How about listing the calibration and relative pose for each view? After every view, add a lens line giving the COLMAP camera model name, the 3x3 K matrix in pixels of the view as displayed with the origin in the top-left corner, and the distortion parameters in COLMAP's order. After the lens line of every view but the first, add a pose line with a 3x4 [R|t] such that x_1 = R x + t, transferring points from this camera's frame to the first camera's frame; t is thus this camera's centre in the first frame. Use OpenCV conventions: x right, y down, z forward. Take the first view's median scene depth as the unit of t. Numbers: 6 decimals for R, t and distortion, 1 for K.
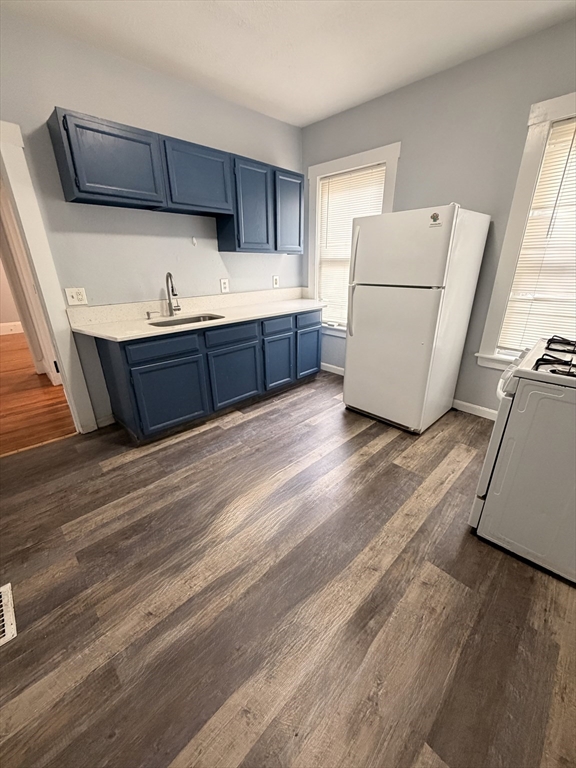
lens RADIAL K [[306.7, 0, 294.7], [0, 306.7, 379.3], [0, 0, 1]] dist [0.008266, 0.000118]
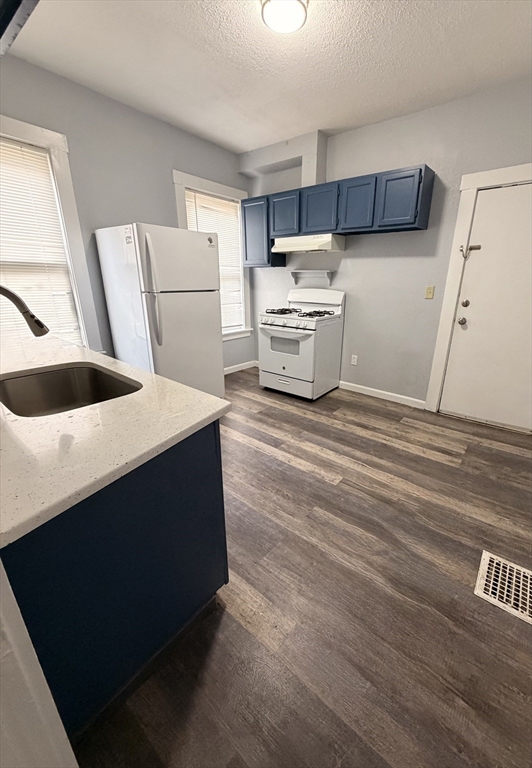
lens RADIAL K [[310.6, 0, 268.6], [0, 310.6, 389.0], [0, 0, 1]] dist [-0.002749, -0.000188]
pose [[-0.097846, -0.323674, 0.941096, -1.141470], [0.340260, 0.877765, 0.337270, -0.331573], [-0.935227, 0.353218, 0.024247, 0.988784]]
